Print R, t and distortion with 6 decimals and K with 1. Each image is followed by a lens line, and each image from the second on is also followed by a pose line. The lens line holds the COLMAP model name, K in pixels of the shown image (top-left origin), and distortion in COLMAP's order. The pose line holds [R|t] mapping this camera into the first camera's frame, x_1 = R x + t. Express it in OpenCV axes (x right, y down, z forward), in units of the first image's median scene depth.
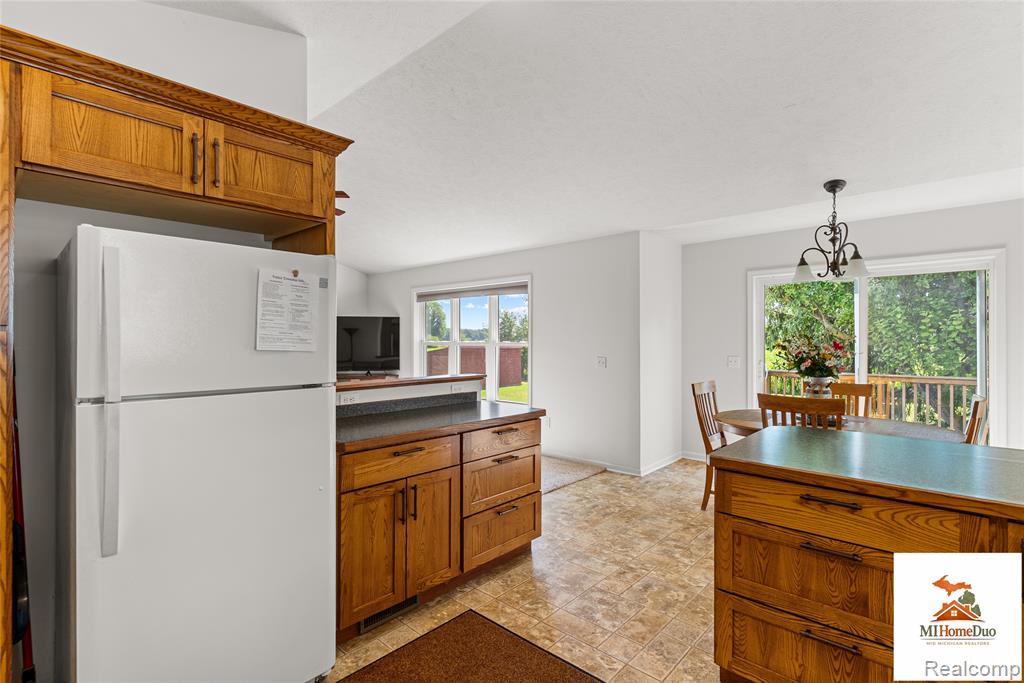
lens RADIAL K [[490.9, 0, 511.2], [0, 490.9, 338.1], [0, 0, 1]] dist [0.003036, 0.000263]
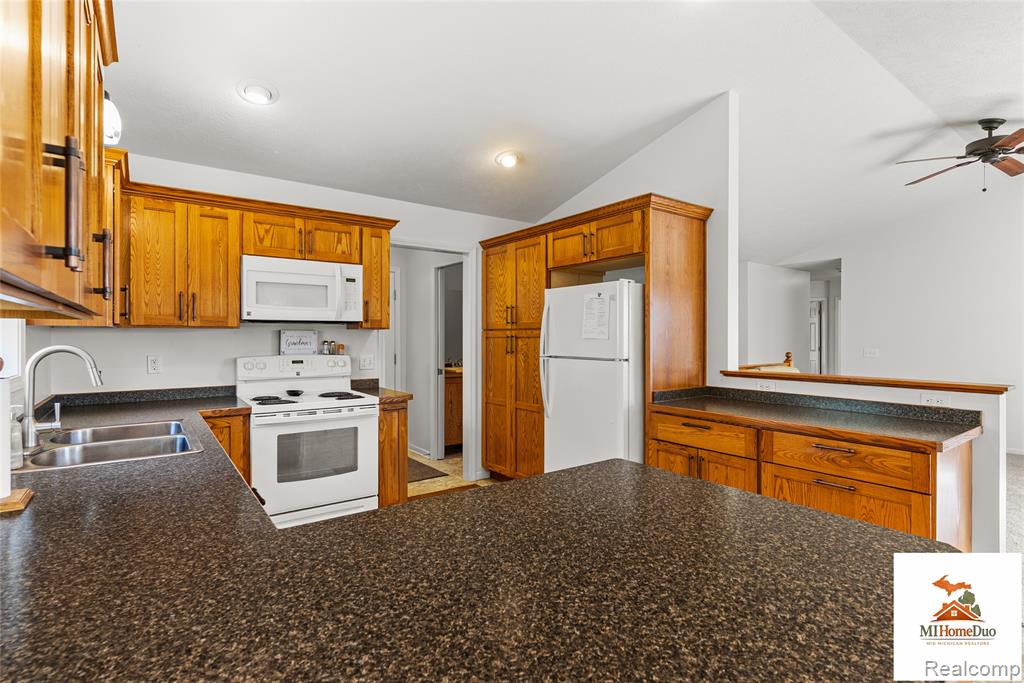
lens RADIAL K [[490.9, 0, 511.2], [0, 490.9, 338.1], [0, 0, 1]] dist [0.003036, 0.000263]
pose [[-0.193599, 0.001739, -0.981079, 1.334653], [0.000982, 0.999998, 0.001578, 0.020705], [0.981080, -0.000658, -0.193600, 1.014293]]
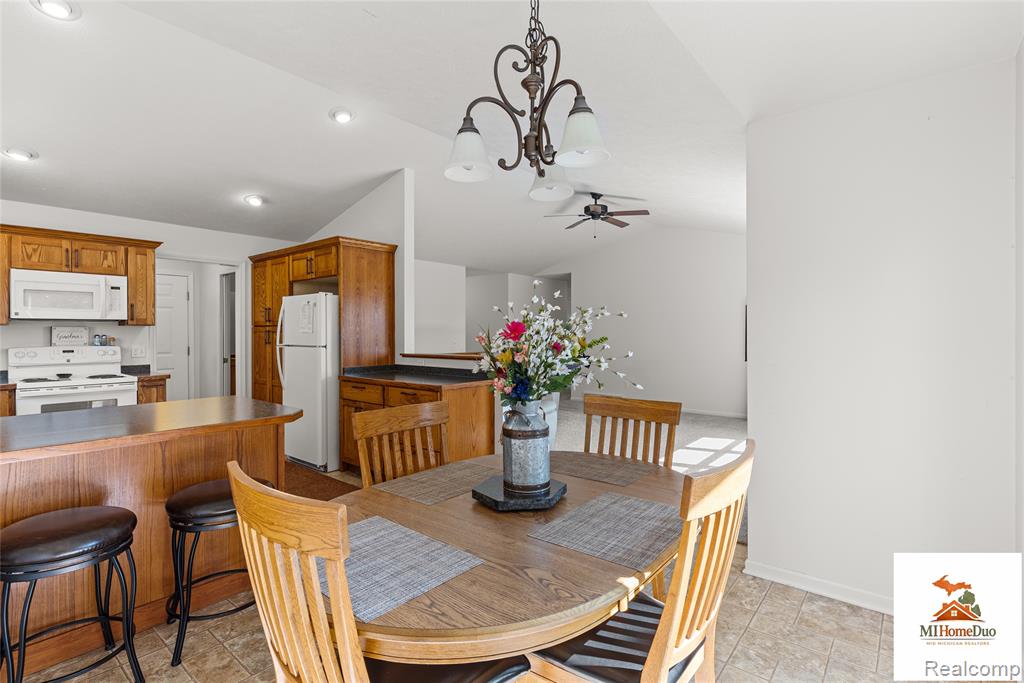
lens RADIAL K [[486.1, 0, 511.2], [0, 486.1, 334.3], [0, 0, 1]] dist [0.000592, -0.000262]
pose [[0.049981, 0.004353, -0.998741, 2.142378], [0.003679, 0.999983, 0.004543, 0.028329], [0.998743, -0.003902, 0.049964, 1.909839]]
